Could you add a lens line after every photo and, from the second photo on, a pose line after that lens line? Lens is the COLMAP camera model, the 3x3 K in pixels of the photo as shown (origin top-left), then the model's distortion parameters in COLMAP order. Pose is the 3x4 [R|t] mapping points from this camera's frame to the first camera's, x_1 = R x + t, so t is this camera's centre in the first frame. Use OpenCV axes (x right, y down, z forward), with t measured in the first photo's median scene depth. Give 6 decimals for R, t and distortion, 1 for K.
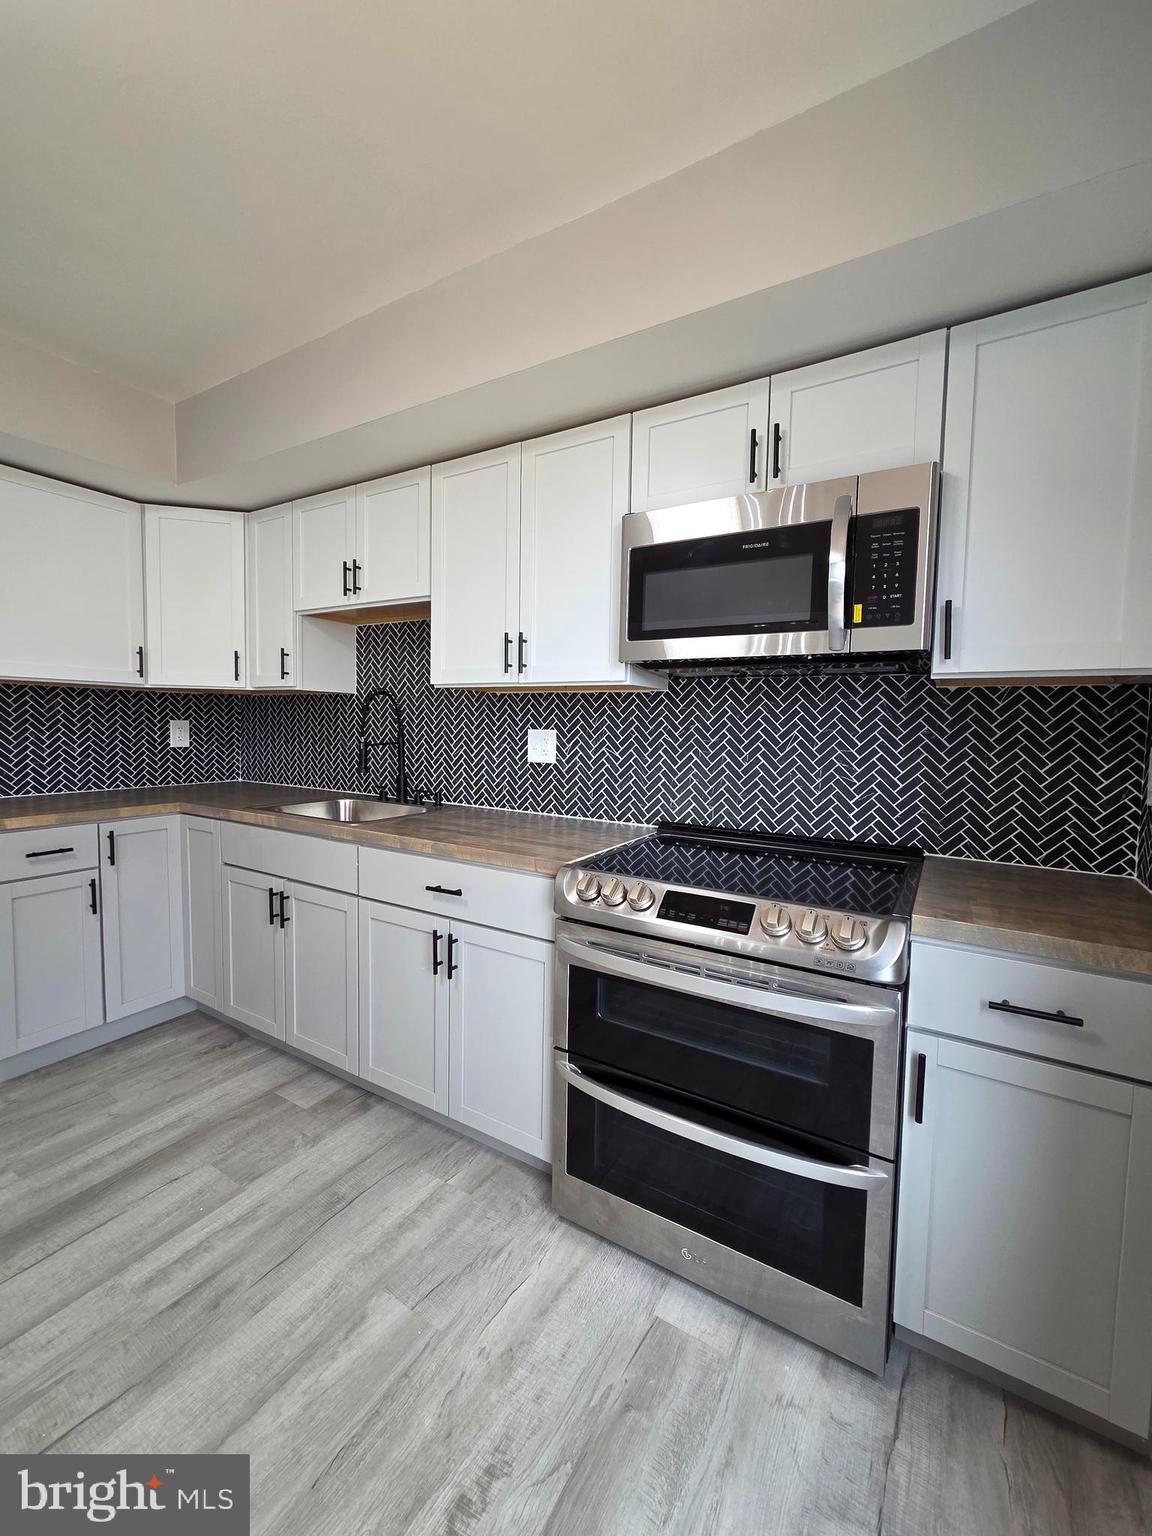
lens RADIAL K [[626.8, 0, 576.2], [0, 626.8, 760.8], [0, 0, 1]] dist [0.001639, -0.000456]
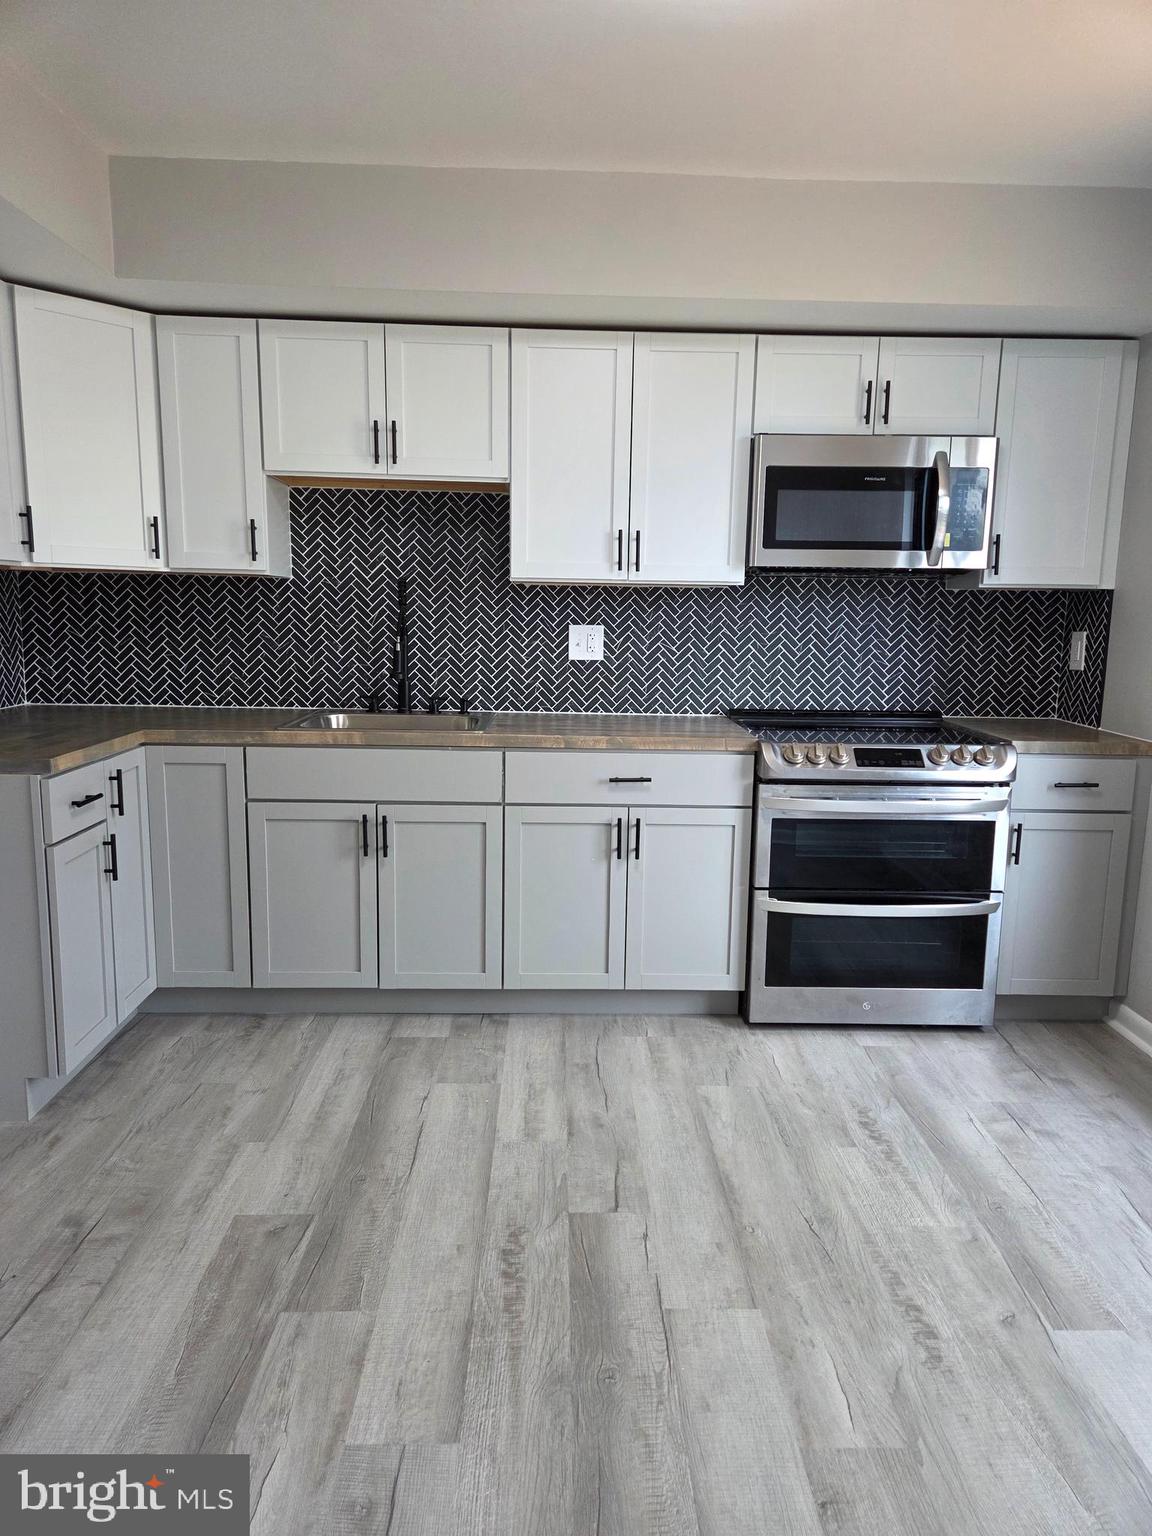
lens RADIAL K [[1020.8, 0, 589.0], [0, 1020.8, 767.4], [0, 0, 1]] dist [0.081786, -0.069688]
pose [[0.839640, -0.089944, 0.535644, -1.172815], [0.031704, 0.992628, 0.116982, -0.021487], [-0.542217, -0.081241, 0.836301, -0.414652]]
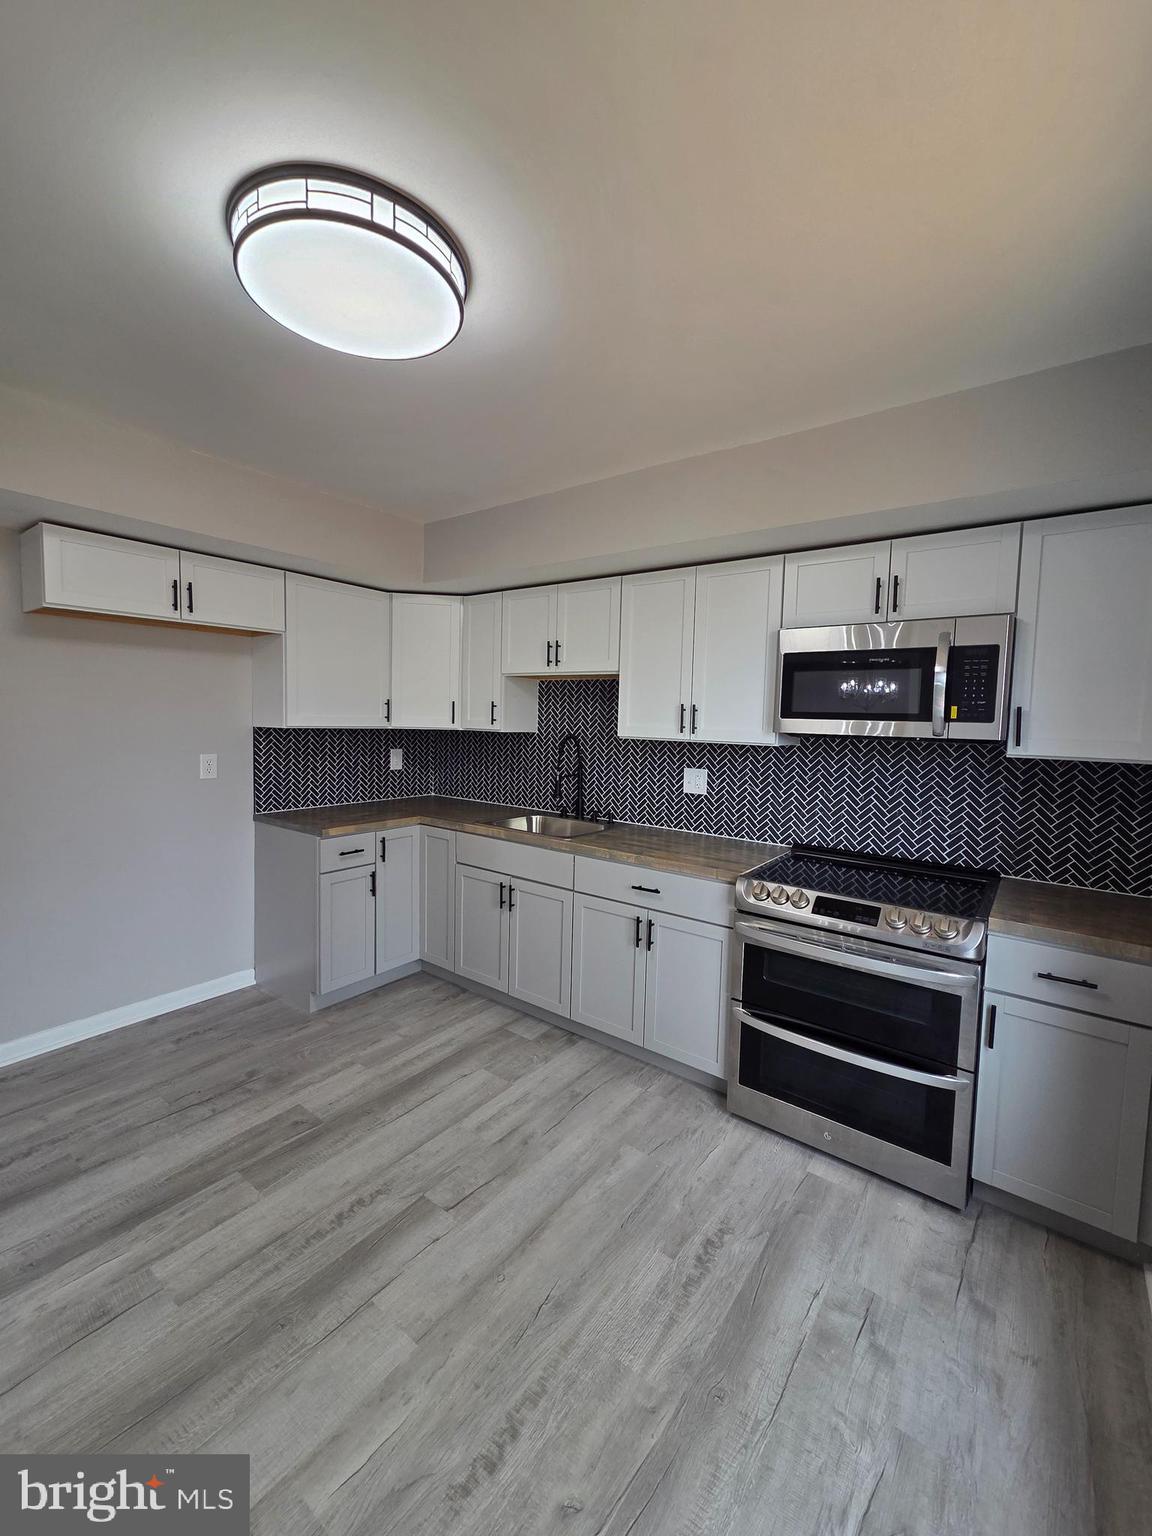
lens RADIAL K [[626.8, 0, 576.2], [0, 626.8, 760.8], [0, 0, 1]] dist [0.001639, -0.000456]
pose [[0.994614, 0.014088, -0.102684, -0.219082], [-0.013398, 0.999883, 0.007403, -0.094296], [0.102777, -0.005987, 0.994686, -0.433797]]
